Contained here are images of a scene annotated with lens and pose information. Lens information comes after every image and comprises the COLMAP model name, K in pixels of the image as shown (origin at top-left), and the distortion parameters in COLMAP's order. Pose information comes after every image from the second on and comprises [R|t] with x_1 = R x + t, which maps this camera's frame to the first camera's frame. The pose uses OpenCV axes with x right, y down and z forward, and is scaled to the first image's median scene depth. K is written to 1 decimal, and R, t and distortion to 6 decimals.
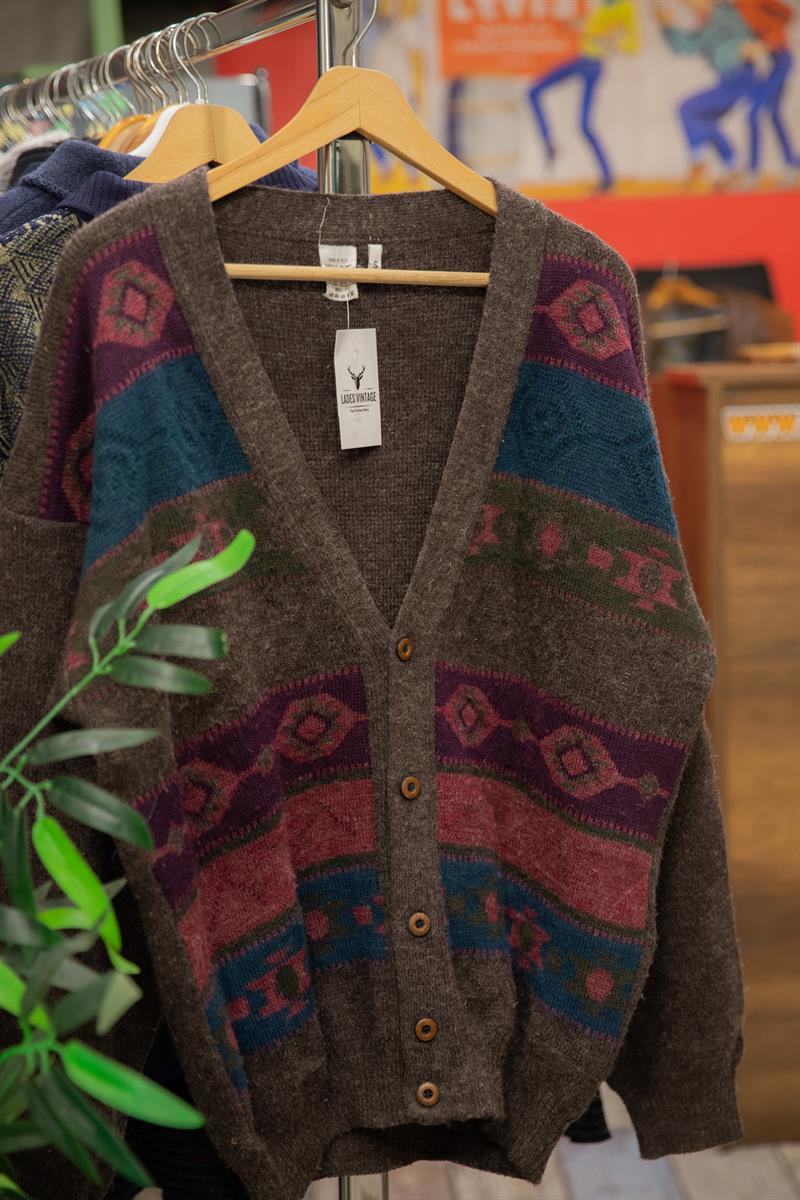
lens RADIAL K [[2174.7, 0, 400.3], [0, 2174.7, 598.4], [0, 0, 1]] dist [0.155073, 0.000000]
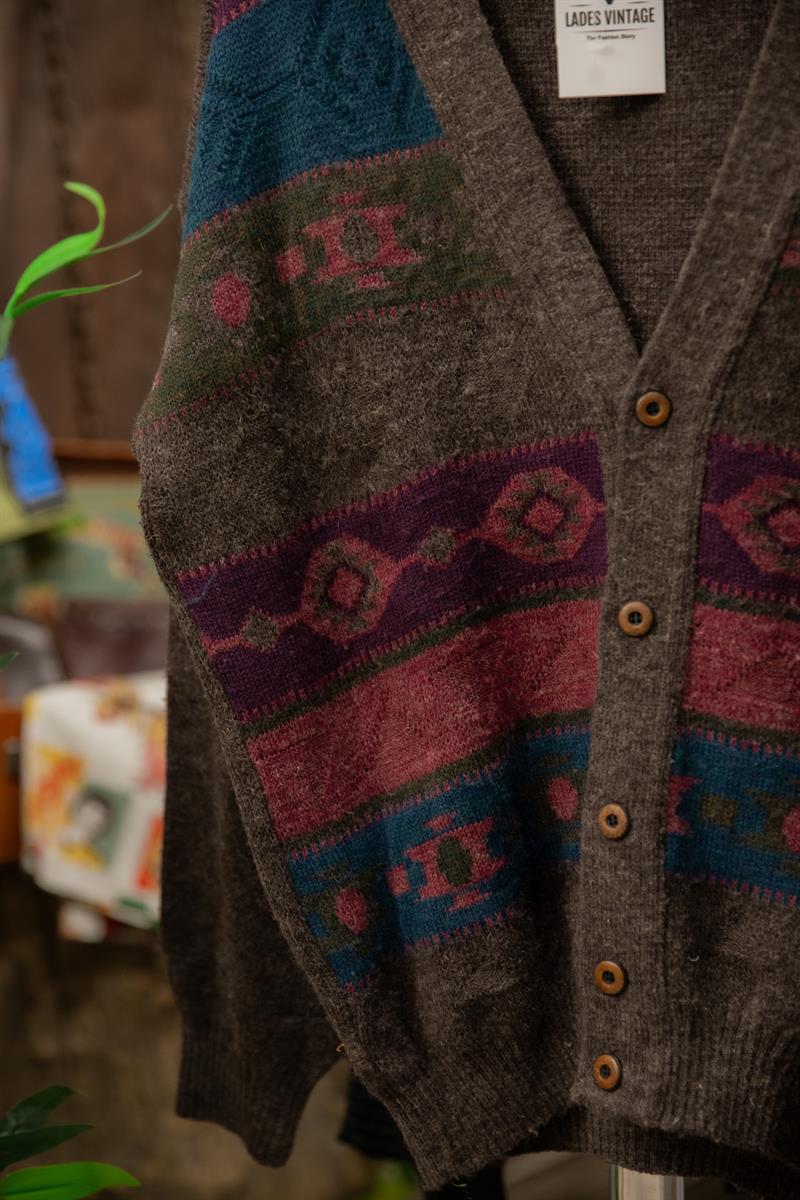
lens RADIAL K [[2174.7, 0, 396.6], [0, 2174.7, 606.7], [0, 0, 1]] dist [0.155073, 0.000000]
pose [[0.630920, 0.122918, -0.766049, 0.467706], [-0.070425, 0.992367, 0.101230, 0.021422], [0.772645, -0.009919, 0.634761, 0.524552]]
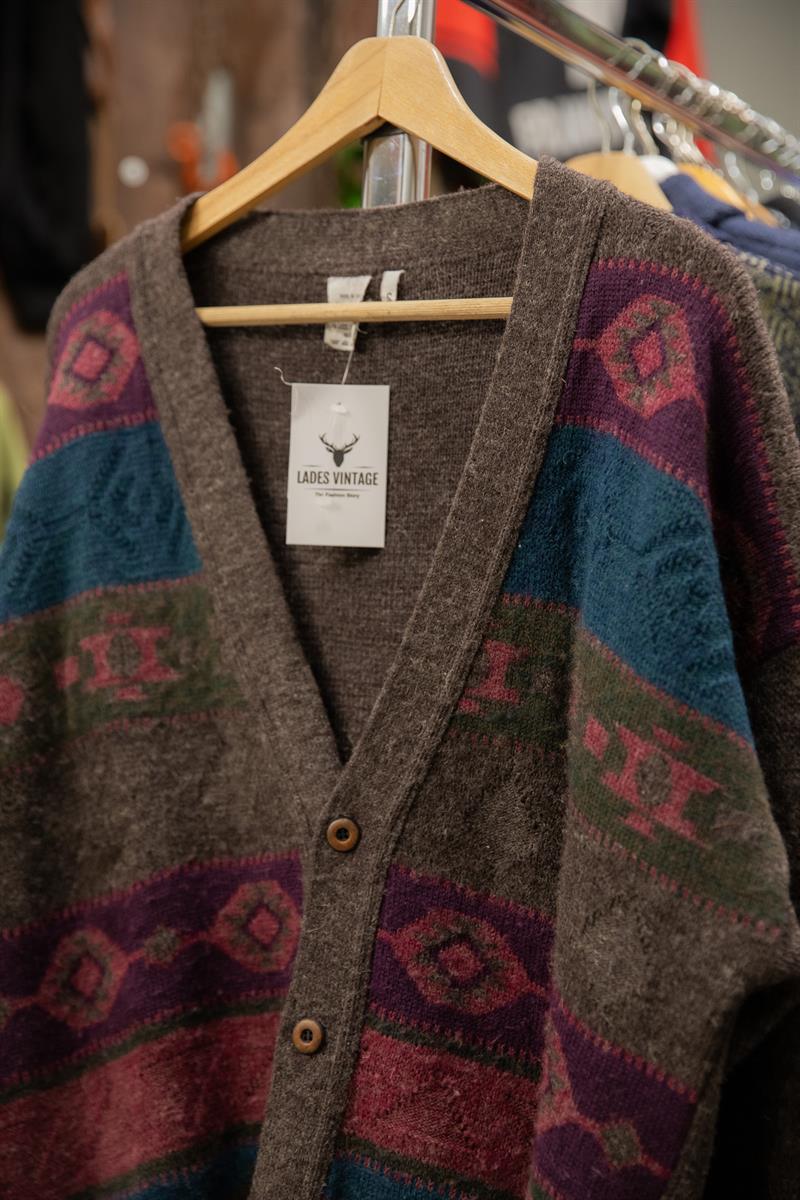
lens RADIAL K [[1982.2, 0, 399.2], [0, 1982.2, 599.1], [0, 0, 1]] dist [0.111268, 0.000000]
pose [[0.494082, 0.019618, -0.869194, 0.563127], [-0.154365, 0.985841, -0.065496, -0.012041], [0.855602, 0.166534, 0.490114, 0.696381]]
